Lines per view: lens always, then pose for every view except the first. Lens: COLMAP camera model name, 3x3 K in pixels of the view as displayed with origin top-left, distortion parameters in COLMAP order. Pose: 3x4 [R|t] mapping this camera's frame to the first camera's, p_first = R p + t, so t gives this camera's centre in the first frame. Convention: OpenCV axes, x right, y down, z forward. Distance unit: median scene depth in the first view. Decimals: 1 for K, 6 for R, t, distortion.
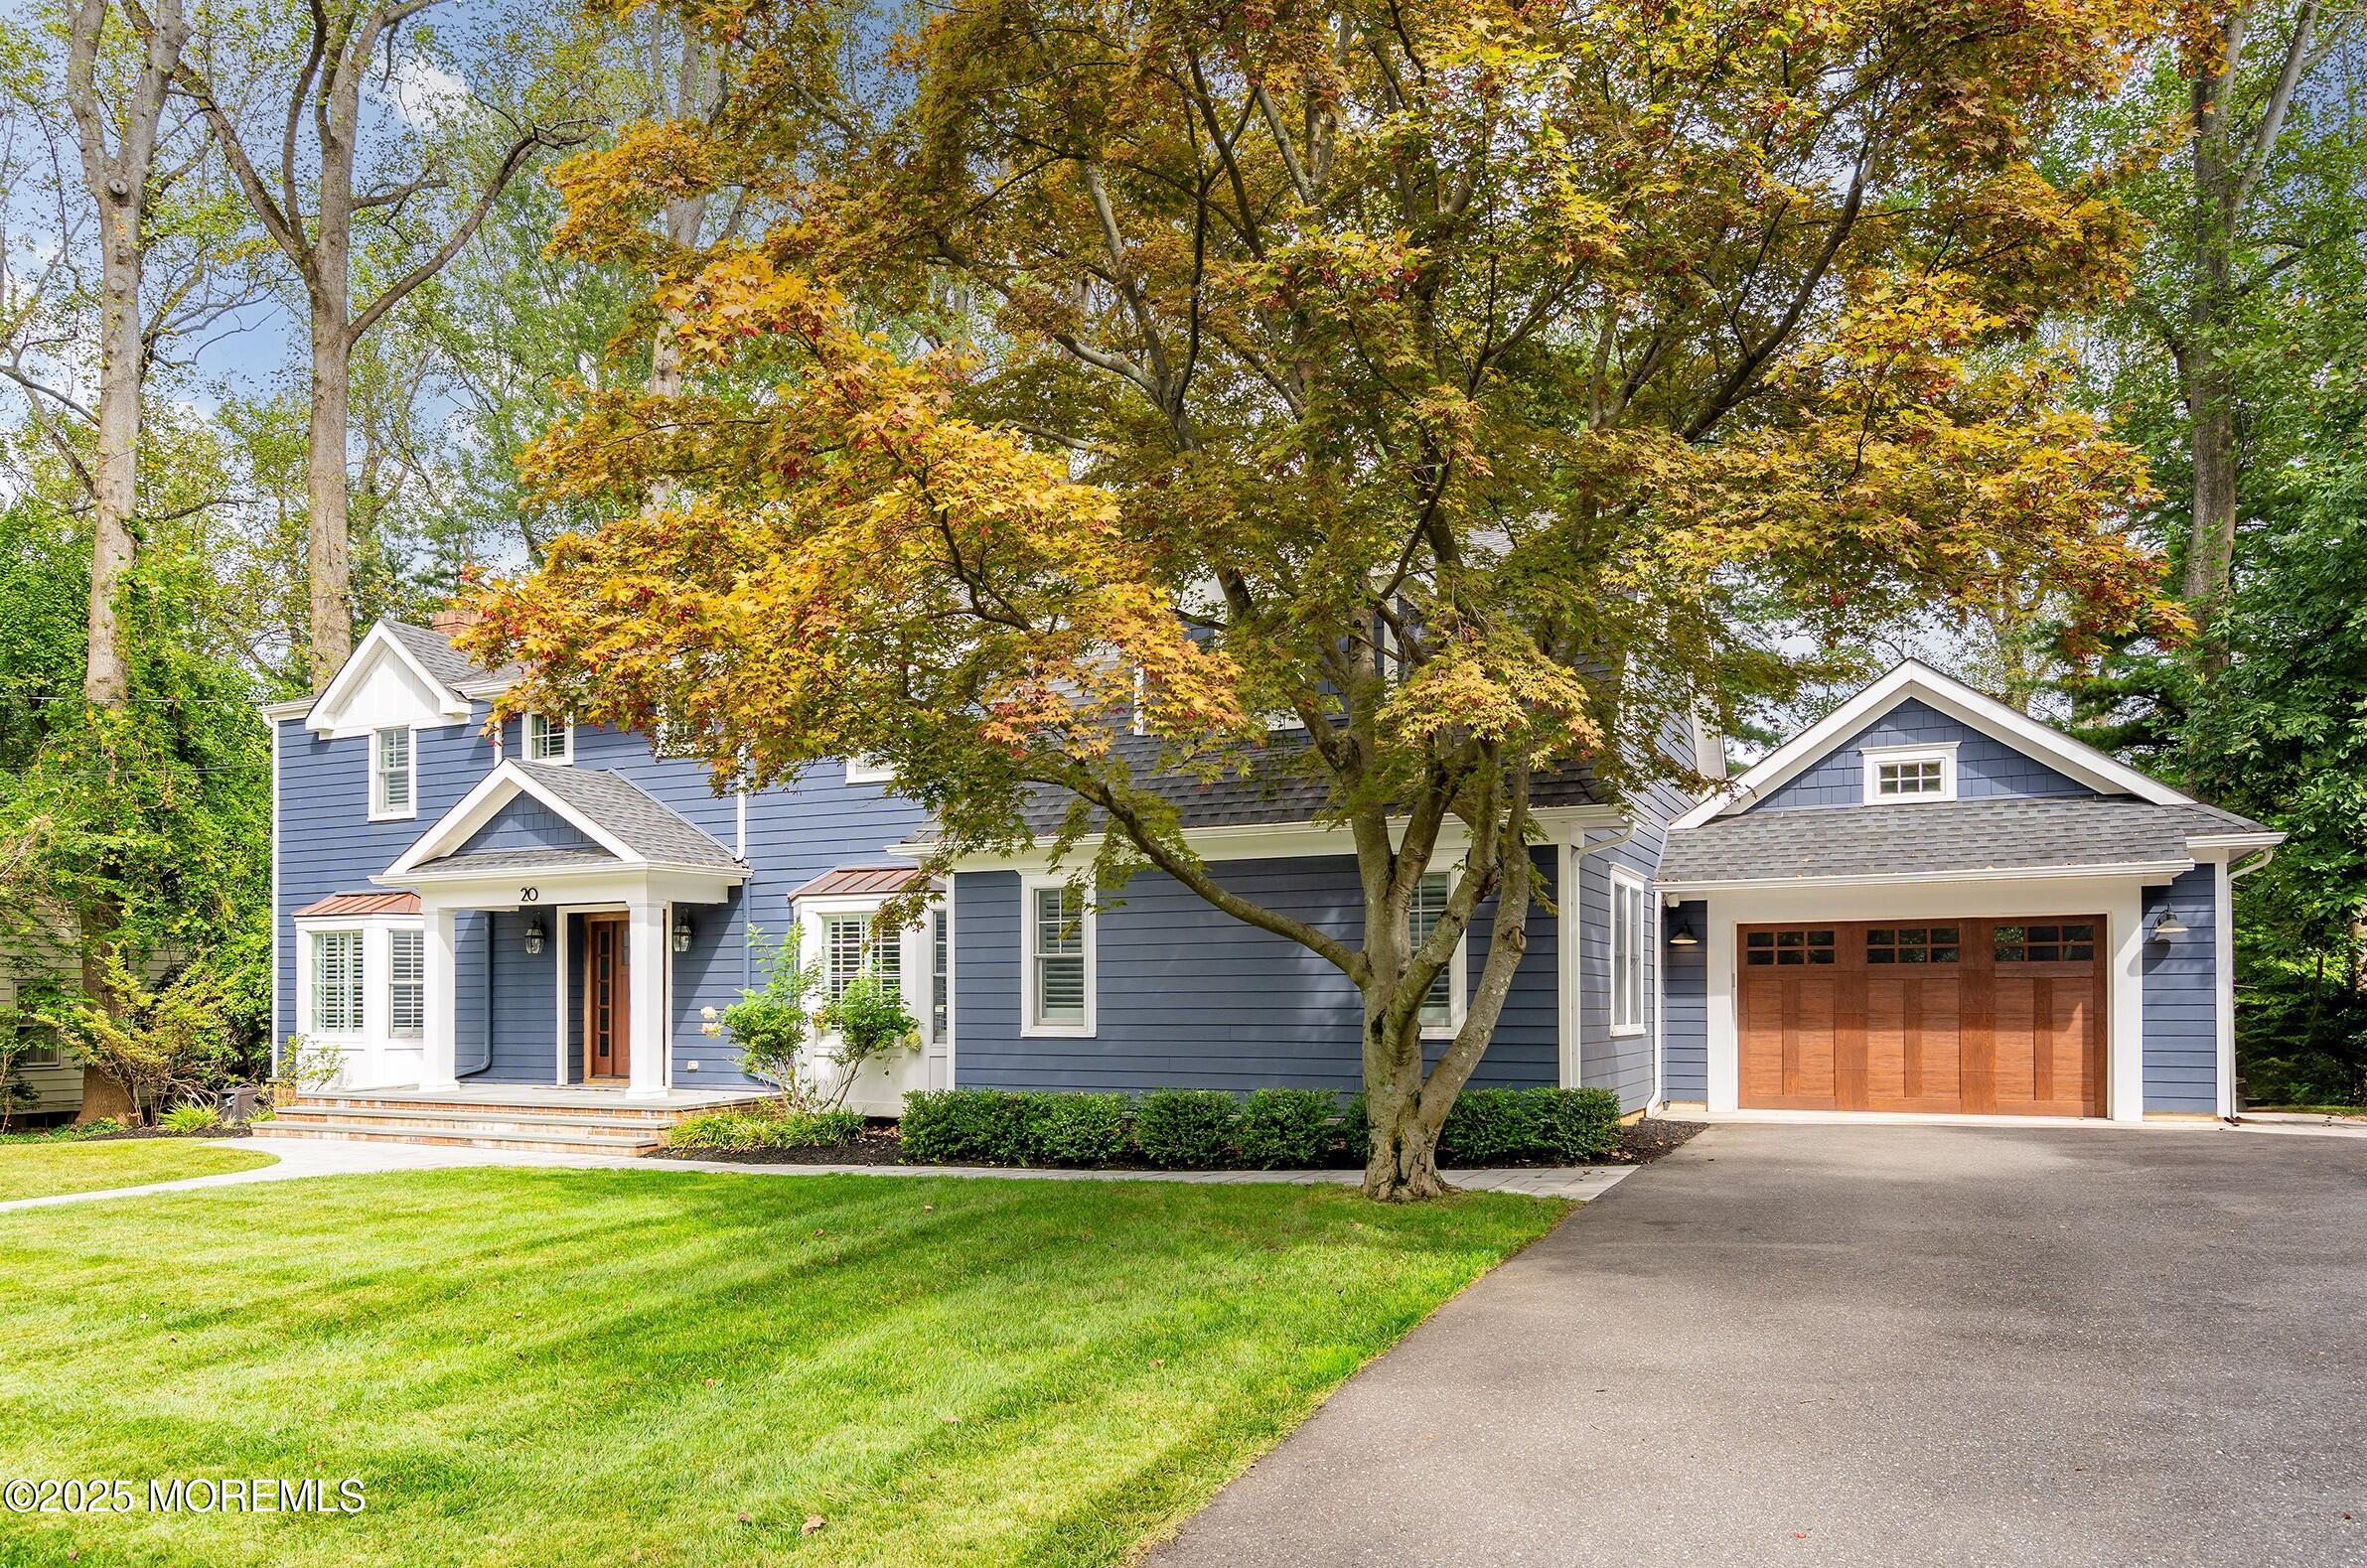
lens RADIAL K [[1080.3, 0, 1175.8], [0, 1080.3, 787.3], [0, 0, 1]] dist [-0.001594, -0.000077]
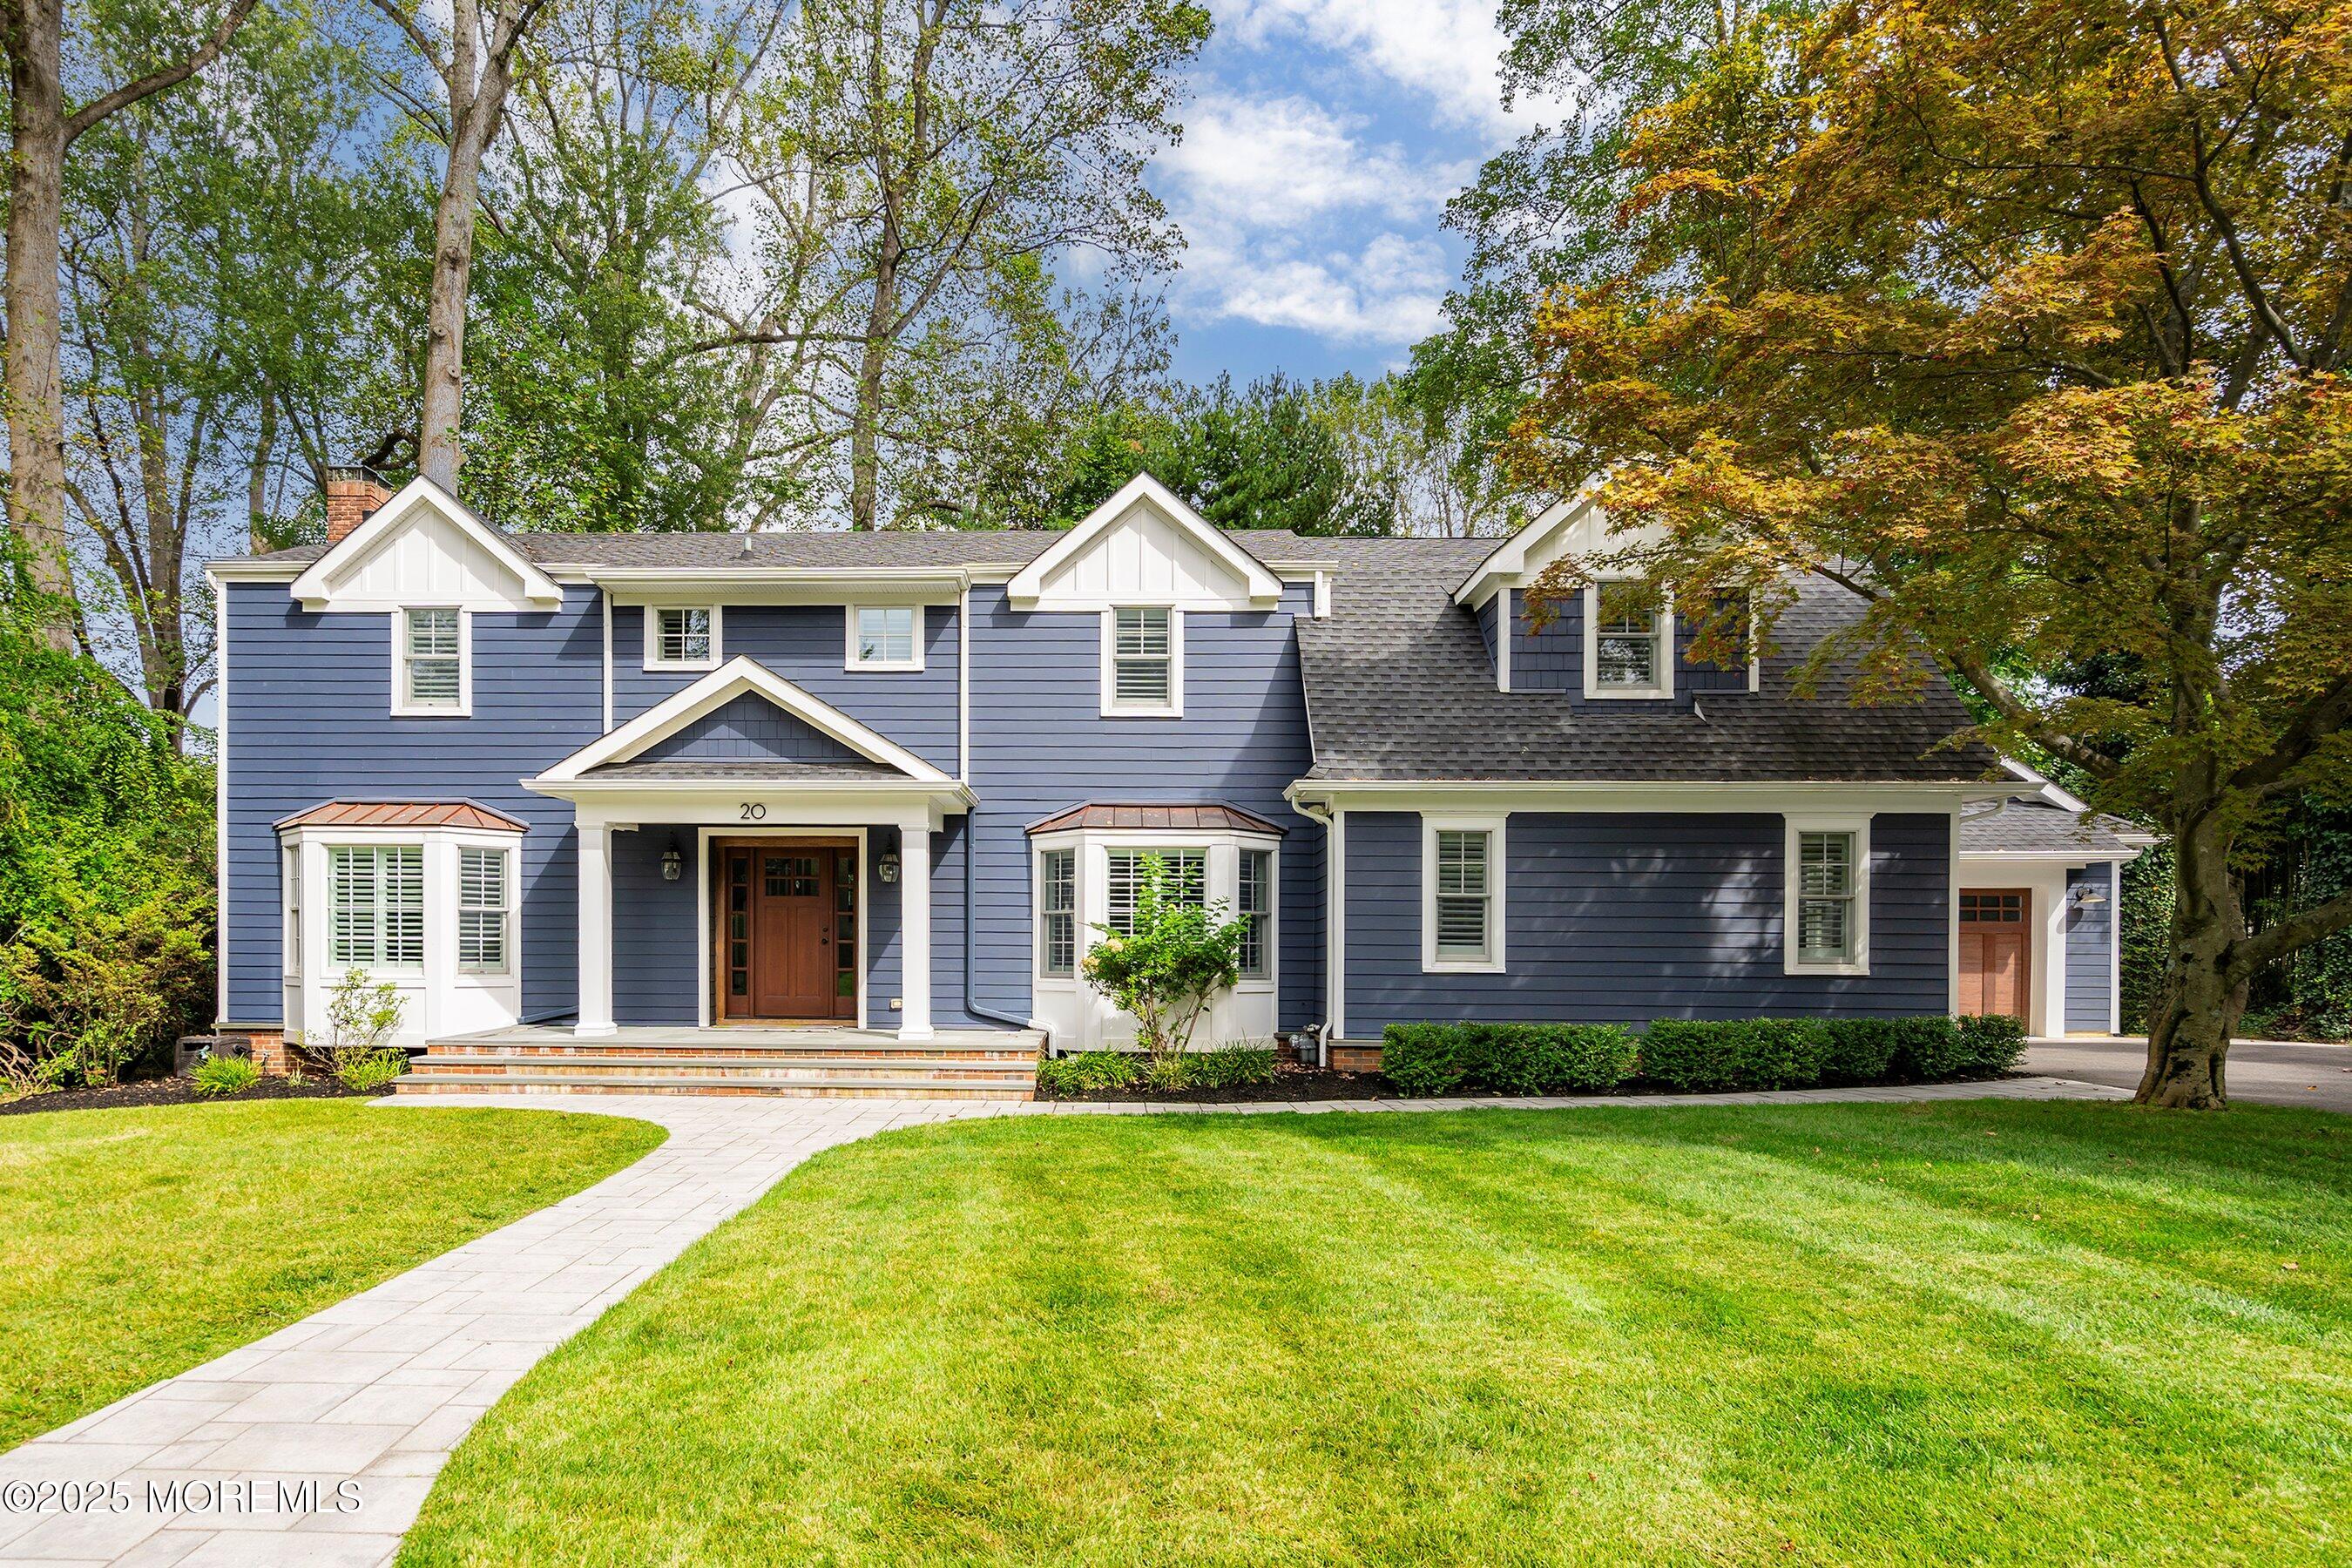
lens RADIAL K [[966.0, 0, 1175.9], [0, 966.0, 768.3], [0, 0, 1]] dist [-0.001431, -0.000050]
pose [[0.954197, 0.066611, 0.291671, -0.549623], [-0.069471, 0.997584, -0.000551, 0.043719], [-0.291003, -0.019737, 0.956519, 0.155275]]
